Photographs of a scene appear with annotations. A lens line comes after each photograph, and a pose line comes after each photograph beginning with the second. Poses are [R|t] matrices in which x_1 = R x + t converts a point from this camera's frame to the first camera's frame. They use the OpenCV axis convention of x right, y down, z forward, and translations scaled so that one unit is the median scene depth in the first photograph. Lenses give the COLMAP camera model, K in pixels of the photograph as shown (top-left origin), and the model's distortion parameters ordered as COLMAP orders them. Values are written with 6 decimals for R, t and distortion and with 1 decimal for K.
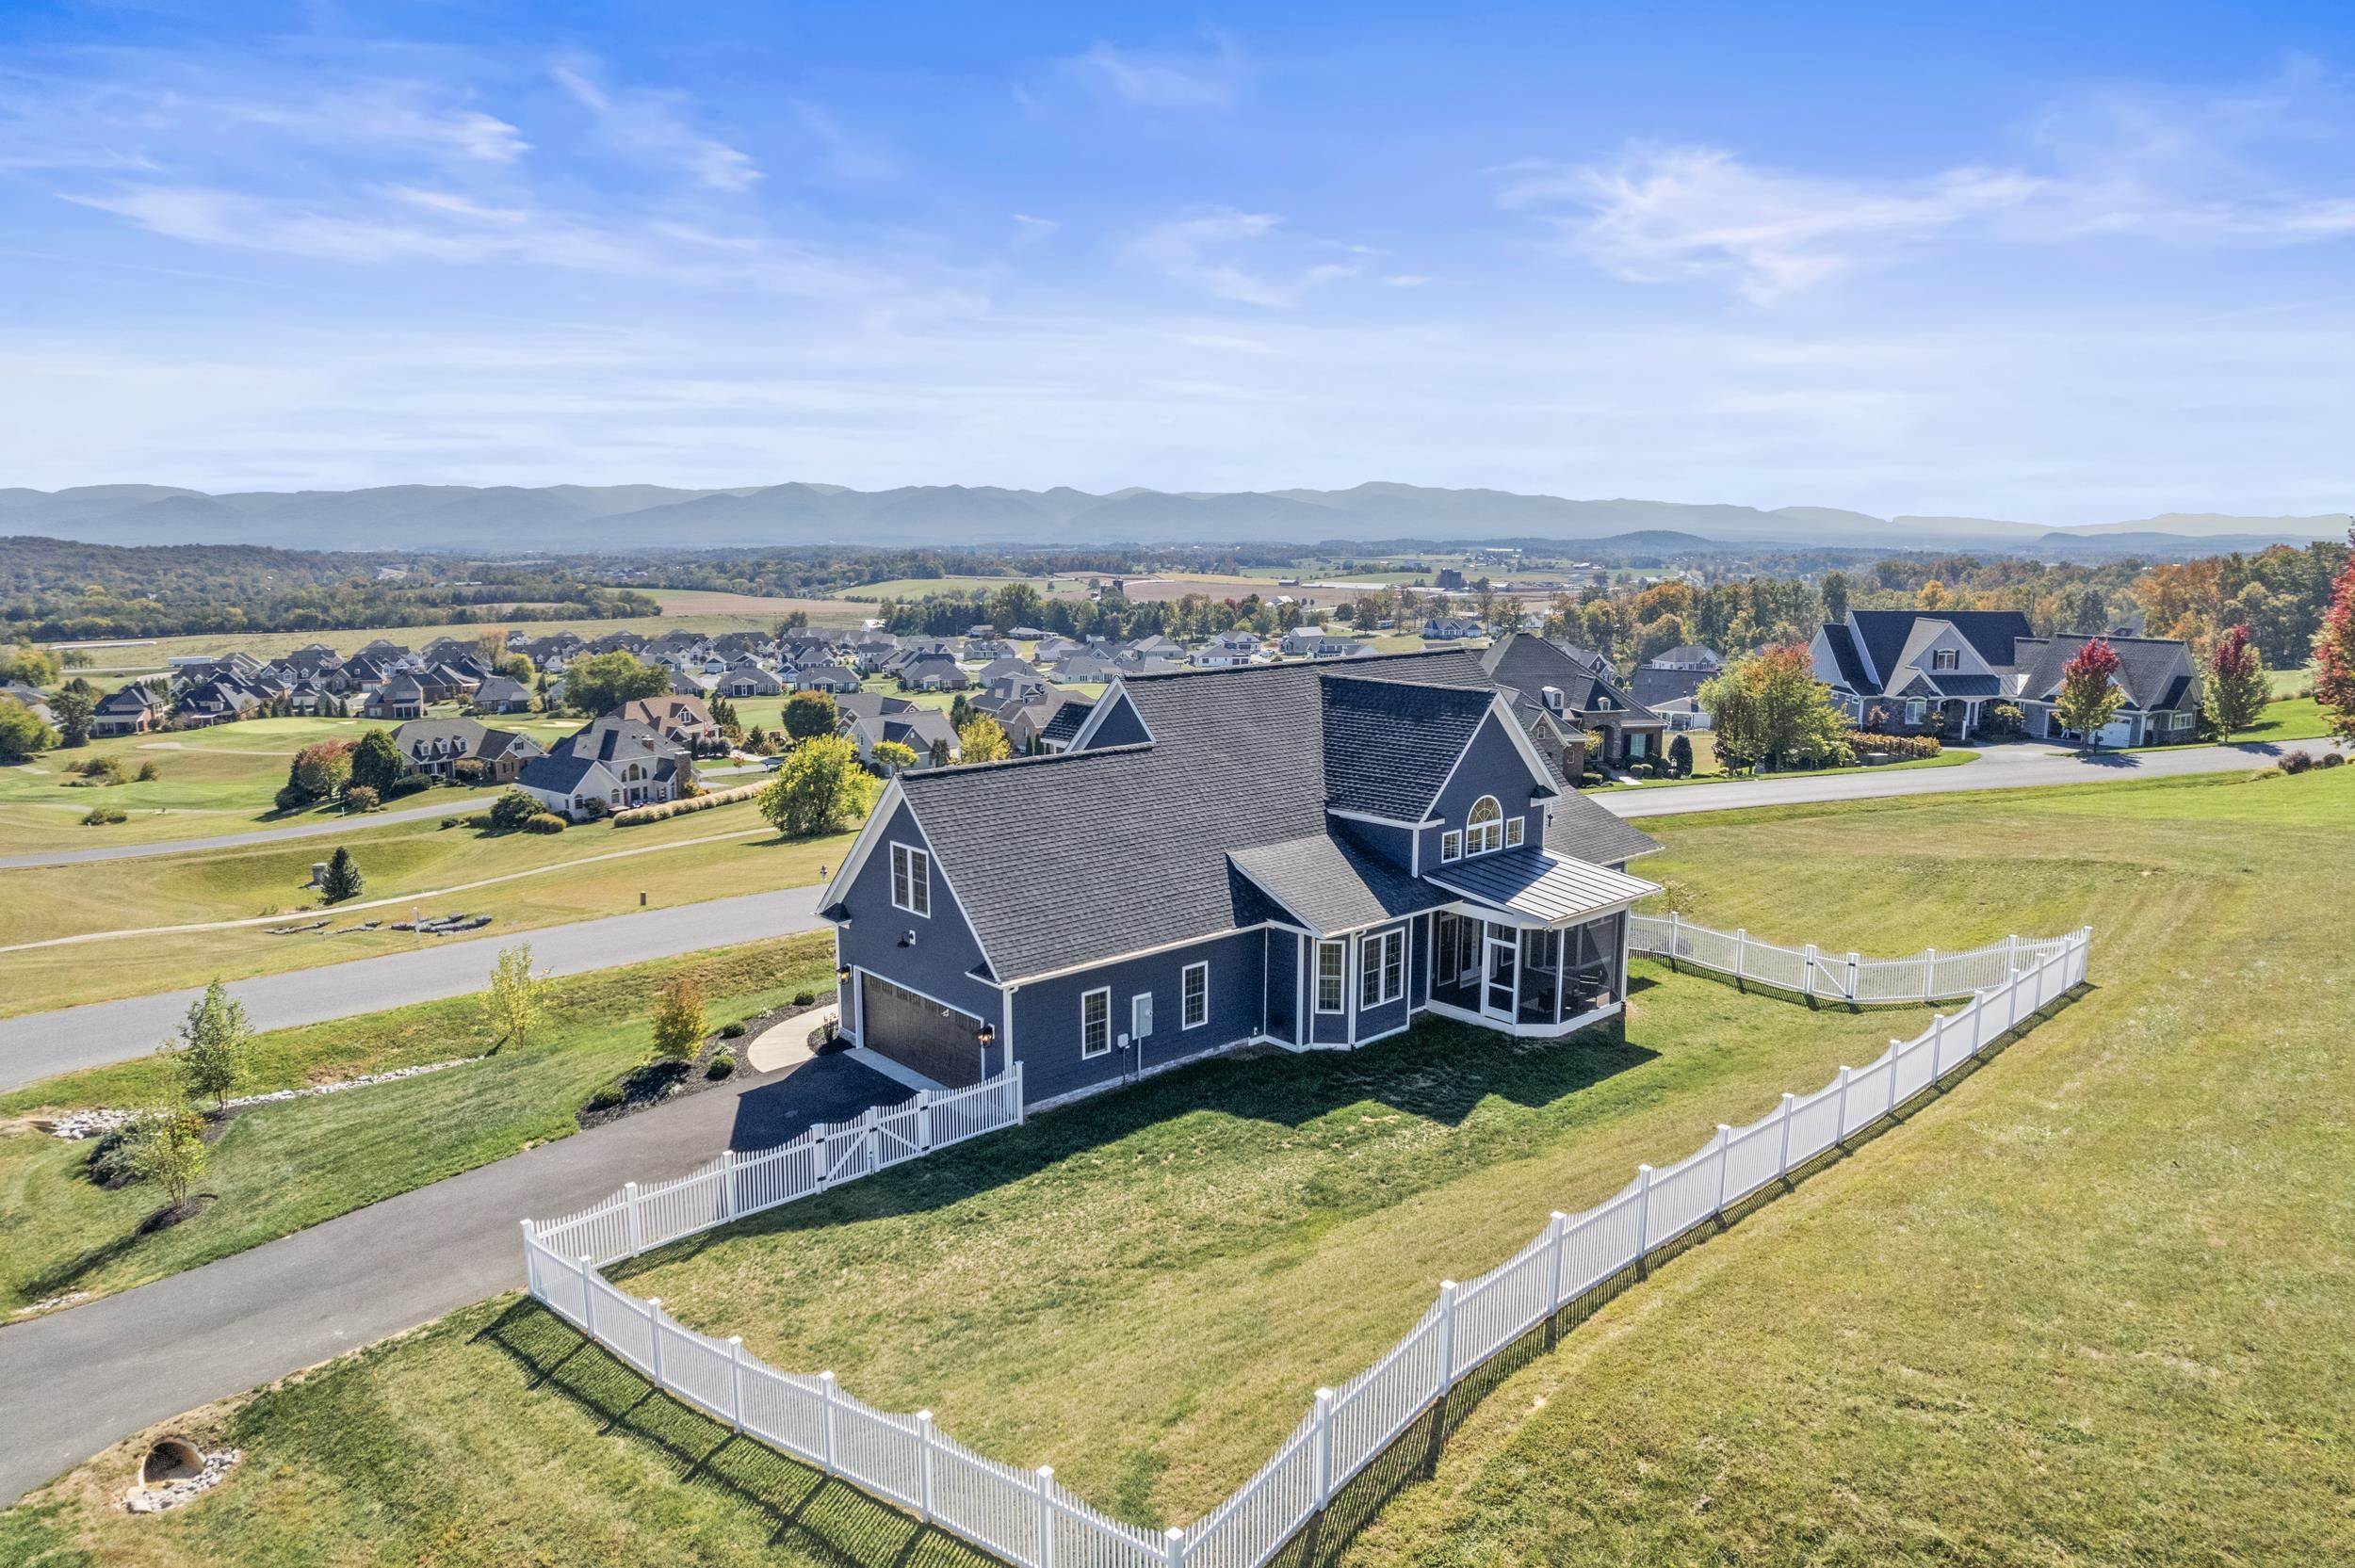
lens RADIAL K [[1519.5, 0, 1173.8], [0, 1519.5, 774.3], [0, 0, 1]] dist [-0.080910, 0.074466]
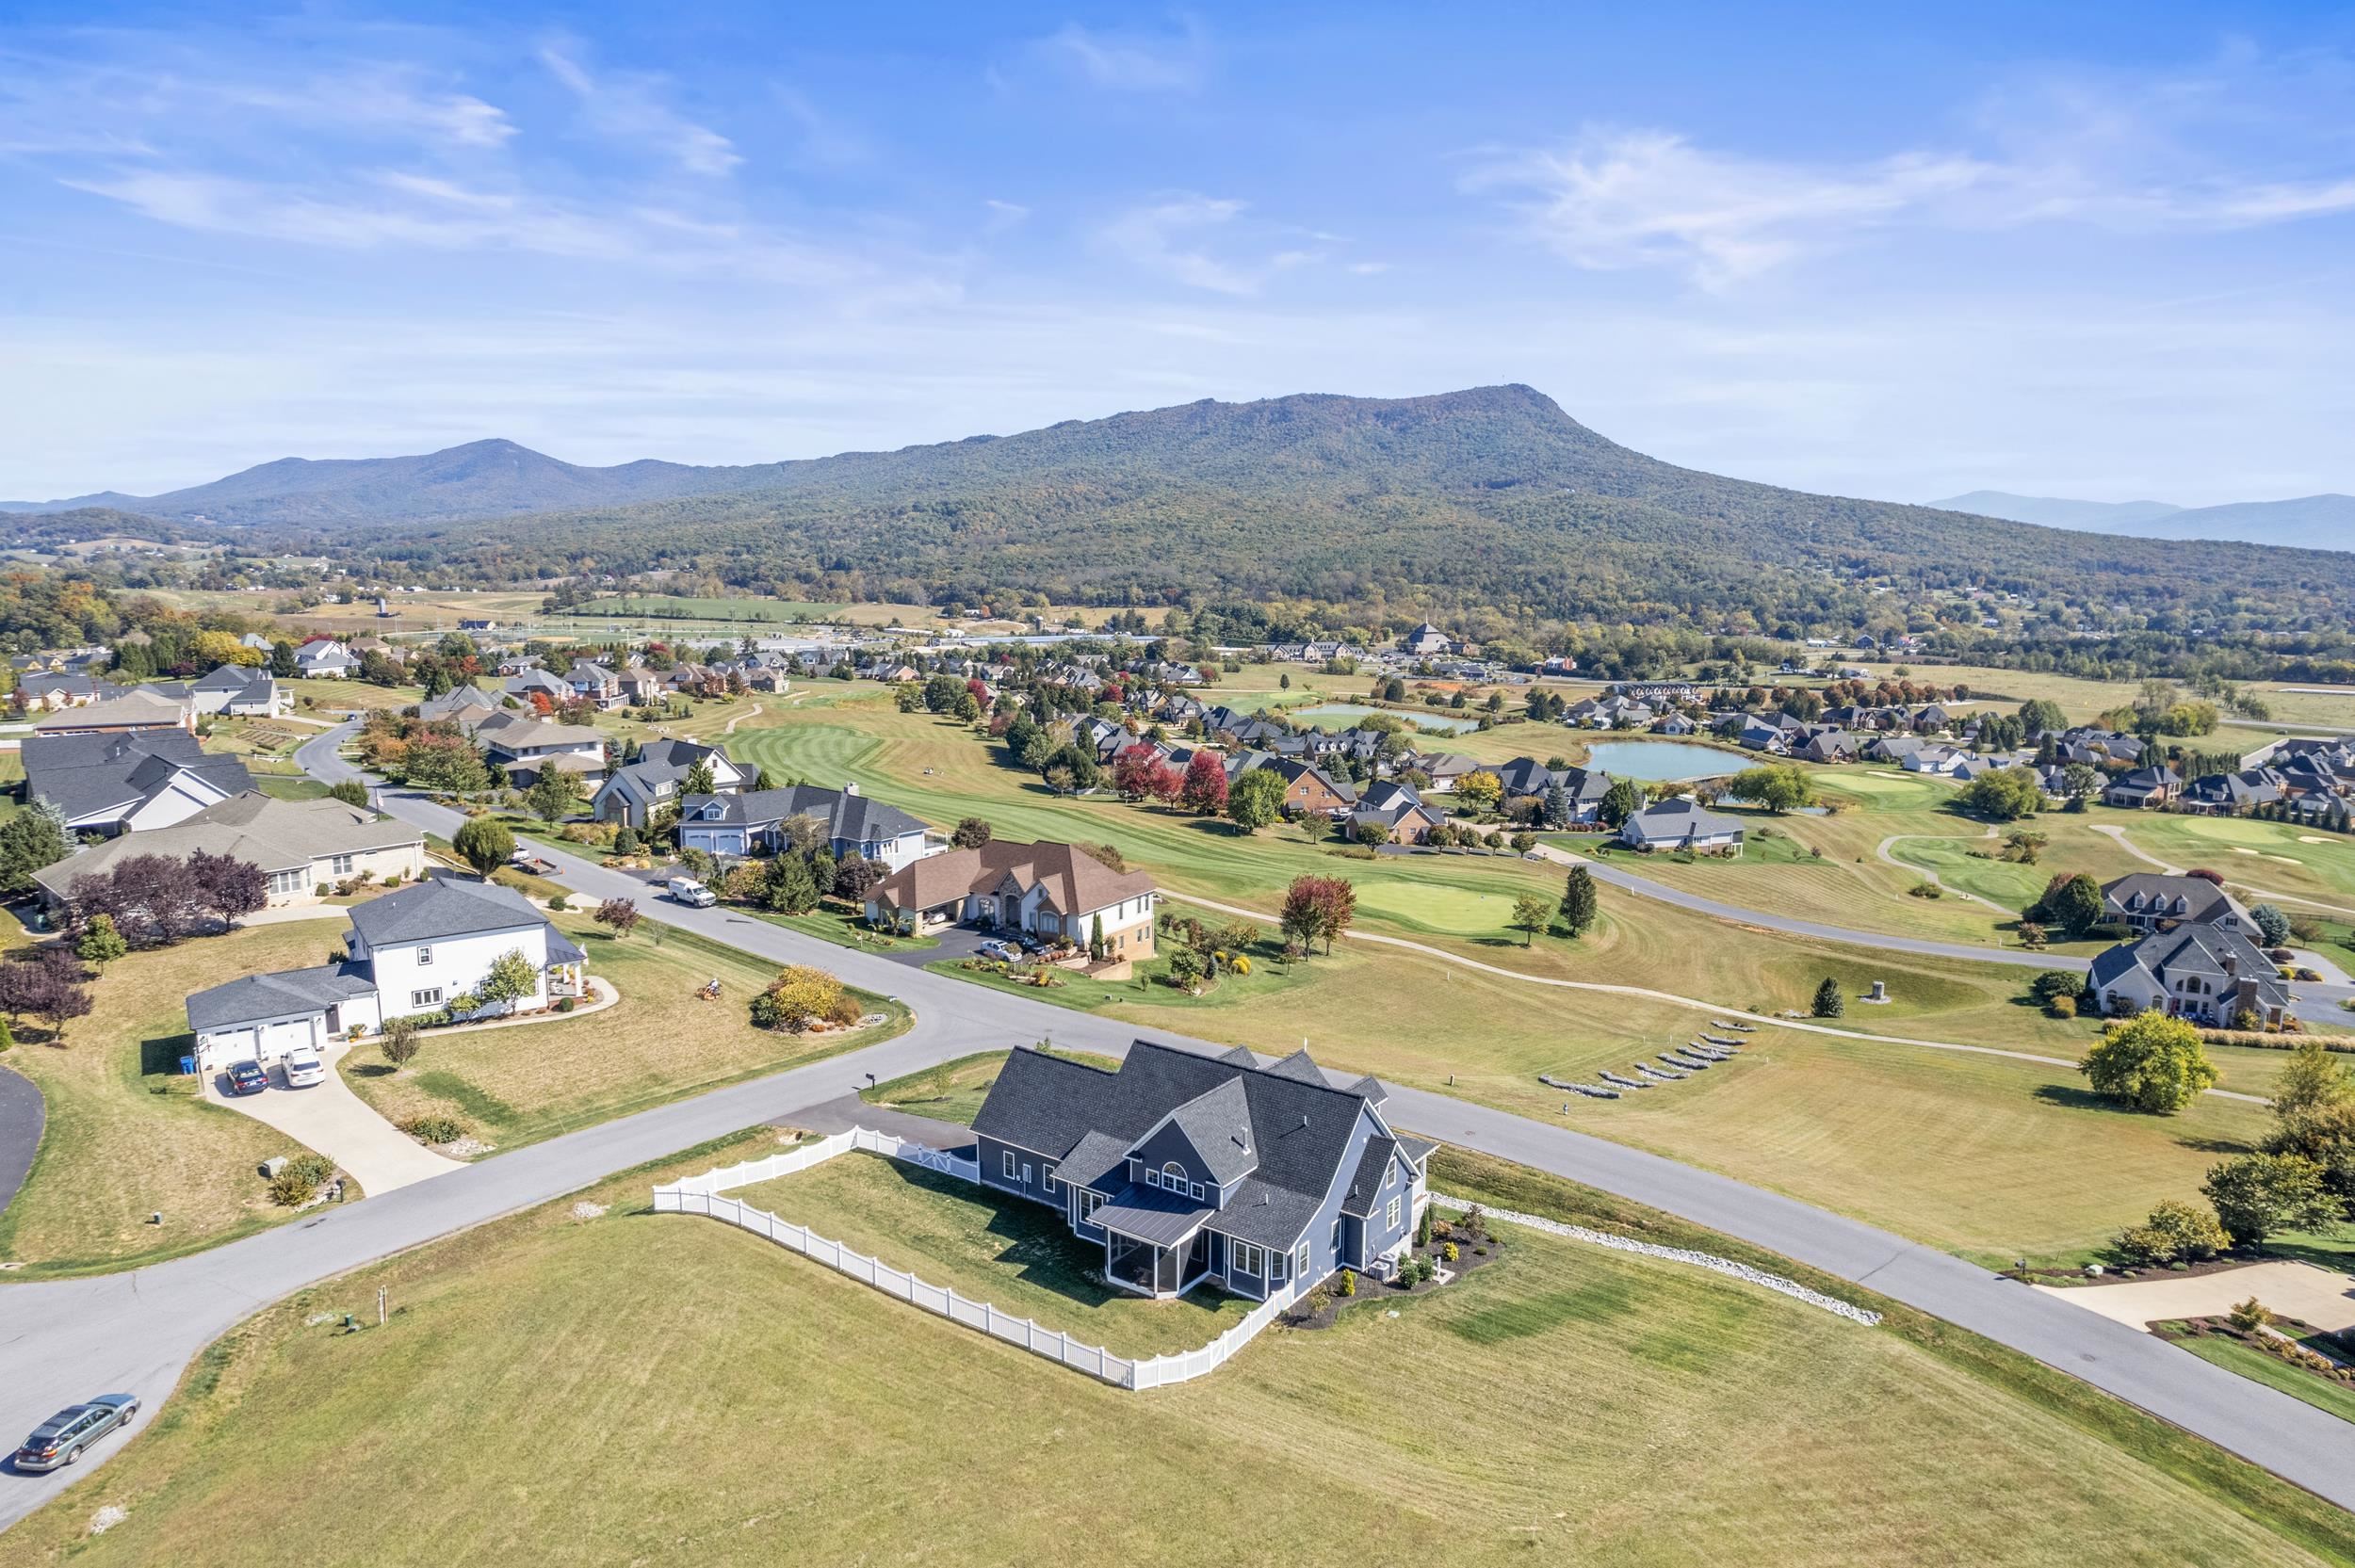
lens RADIAL K [[1519.5, 0, 1173.8], [0, 1519.5, 774.3], [0, 0, 1]] dist [-0.080910, 0.074466]
pose [[0.210686, 0.158153, -0.964676, 0.433699], [-0.161288, 0.978926, 0.125264, -0.154988], [0.964157, 0.129199, 0.231754, 0.110451]]
